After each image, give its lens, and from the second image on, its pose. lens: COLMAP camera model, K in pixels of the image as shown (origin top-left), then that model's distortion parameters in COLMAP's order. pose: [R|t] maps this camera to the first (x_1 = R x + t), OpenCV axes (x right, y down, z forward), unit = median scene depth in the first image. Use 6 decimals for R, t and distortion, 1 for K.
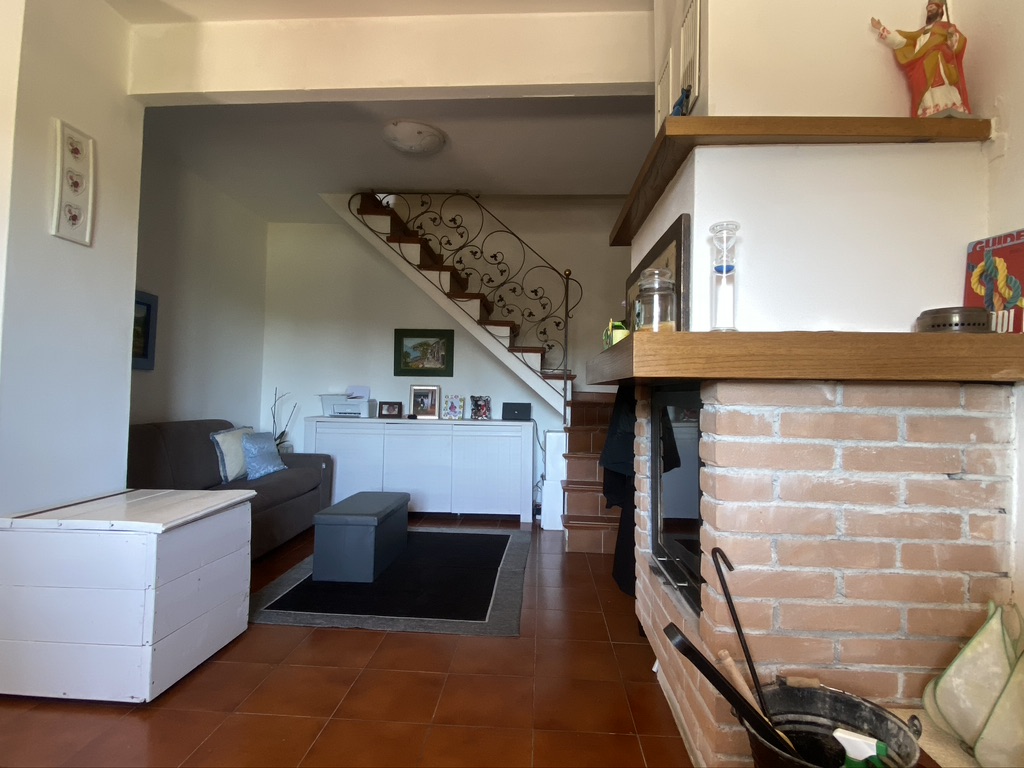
lens RADIAL K [[538.4, 0, 513.9], [0, 538.4, 380.6], [0, 0, 1]] dist [-0.000196, -0.000530]
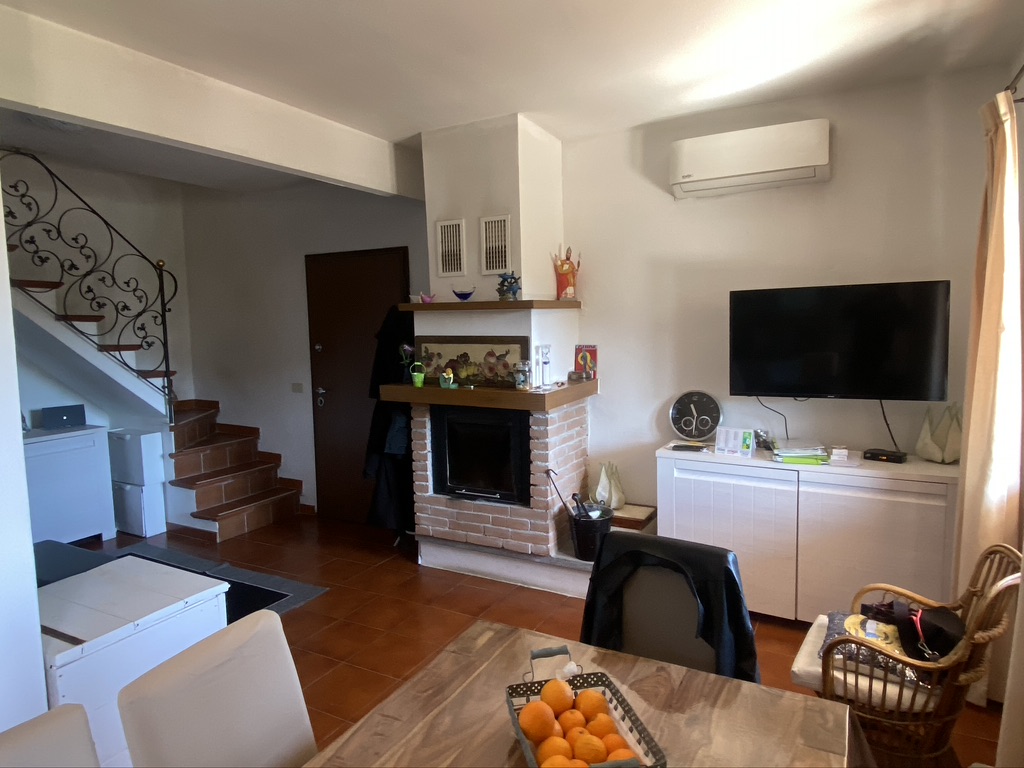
lens RADIAL K [[632.2, 0, 513.7], [0, 632.2, 378.9], [0, 0, 1]] dist [0.072892, -0.083239]
pose [[0.436180, -0.111059, 0.892980, -0.651169], [0.001312, 0.992432, 0.122787, -0.136974], [-0.899858, -0.052386, 0.433025, -0.045690]]
